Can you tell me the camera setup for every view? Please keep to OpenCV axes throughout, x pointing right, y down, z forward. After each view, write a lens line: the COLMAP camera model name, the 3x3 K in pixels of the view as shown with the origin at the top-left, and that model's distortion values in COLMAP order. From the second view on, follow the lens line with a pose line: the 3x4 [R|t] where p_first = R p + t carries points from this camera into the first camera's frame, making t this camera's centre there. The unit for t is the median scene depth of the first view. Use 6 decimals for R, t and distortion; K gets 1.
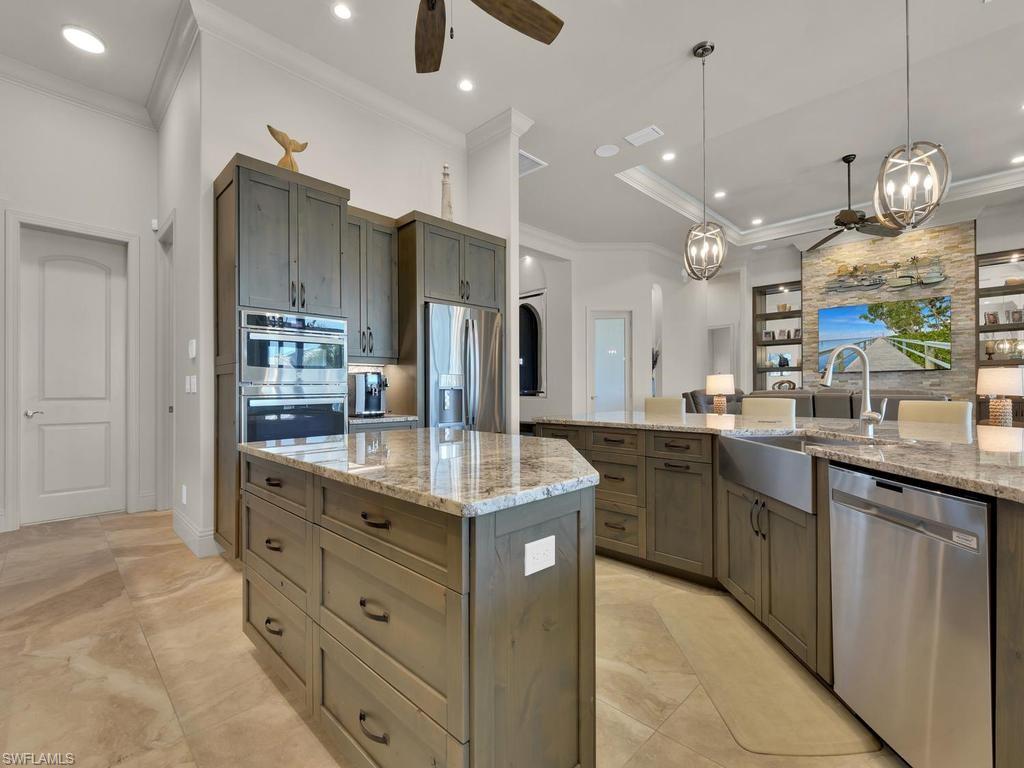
lens RADIAL K [[468.6, 0, 514.5], [0, 468.6, 390.4], [0, 0, 1]] dist [-0.007458, -0.007236]
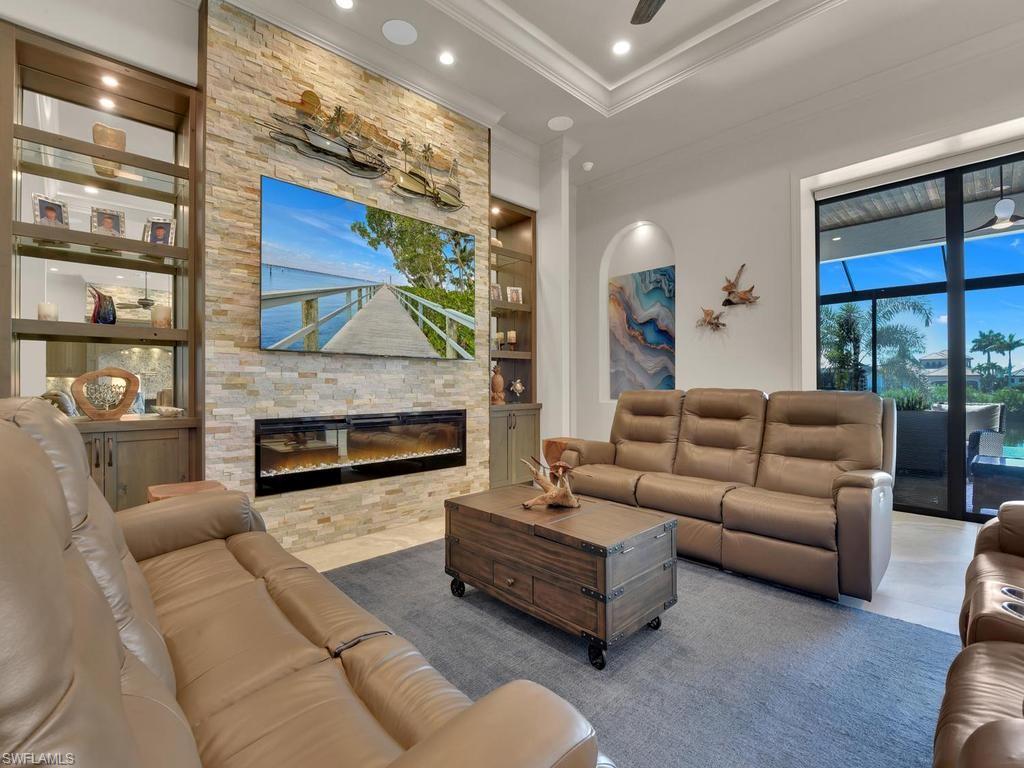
lens RADIAL K [[468.6, 0, 514.5], [0, 468.6, 383.0], [0, 0, 1]] dist [-0.007458, -0.007236]
pose [[0.026849, 0.012990, 0.999555, 0.345710], [0.008962, 0.999872, -0.013235, -0.007222], [-0.999599, 0.009314, 0.026729, 0.923783]]
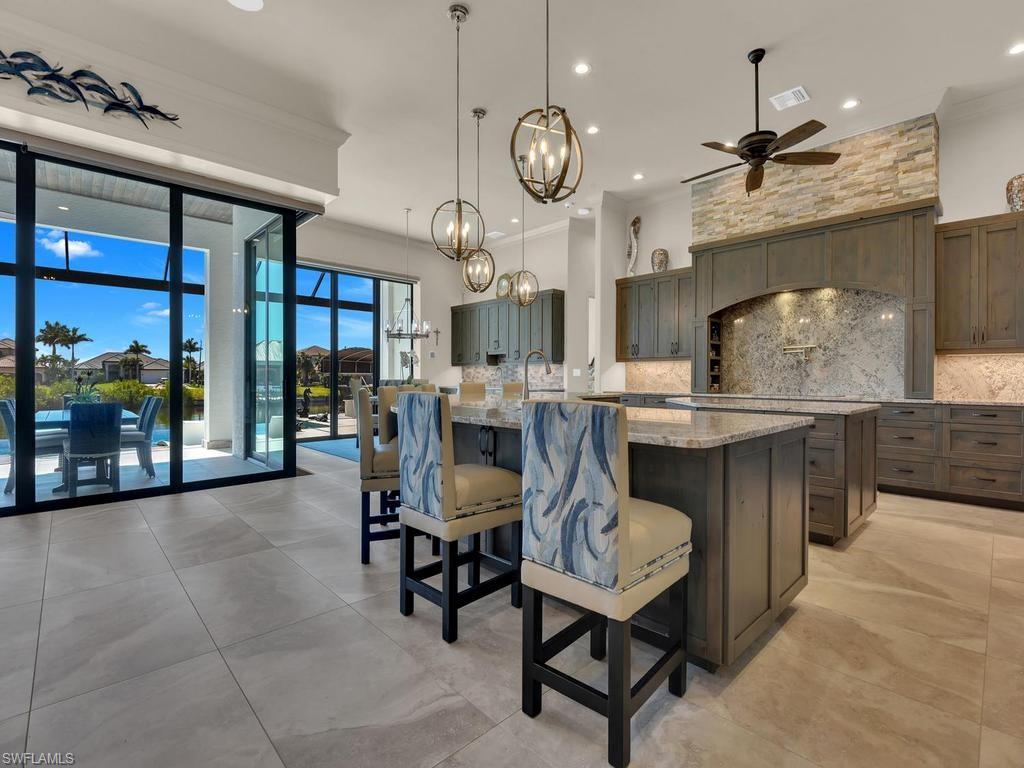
lens RADIAL K [[468.6, 0, 522.1], [0, 468.6, 383.2], [0, 0, 1]] dist [-0.007458, -0.007236]
pose [[-0.999902, 0.004605, 0.013185, 0.221391], [0.004842, 0.999827, 0.017985, -0.001247], [-0.013100, 0.018047, -0.999751, 0.824899]]
